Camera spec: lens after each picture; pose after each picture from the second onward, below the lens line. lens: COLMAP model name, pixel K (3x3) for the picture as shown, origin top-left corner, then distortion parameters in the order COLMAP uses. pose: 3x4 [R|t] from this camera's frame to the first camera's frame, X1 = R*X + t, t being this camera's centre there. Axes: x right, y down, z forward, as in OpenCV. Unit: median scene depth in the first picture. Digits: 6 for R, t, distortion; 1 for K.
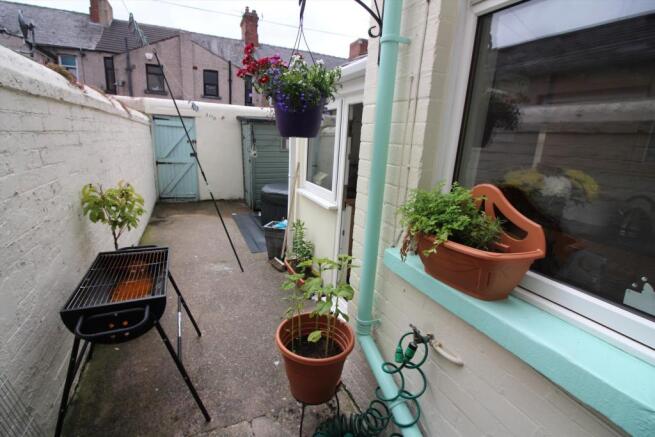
lens RADIAL K [[308.5, 0, 327.5], [0, 308.5, 218.5], [0, 0, 1]] dist [0.000049, -0.014438]
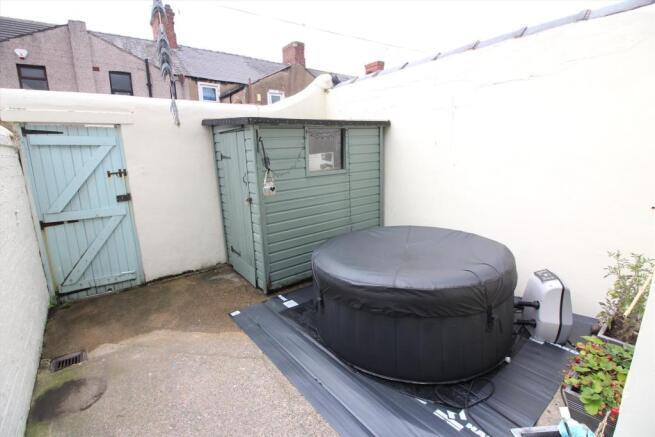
lens RADIAL K [[308.5, 0, 327.5], [0, 308.5, 218.5], [0, 0, 1]] dist [0.000049, -0.014438]
pose [[0.967939, -0.122185, 0.219464, -0.114005], [0.130348, 0.991200, -0.023051, -0.060162], [-0.214716, 0.050919, 0.975348, 0.220798]]
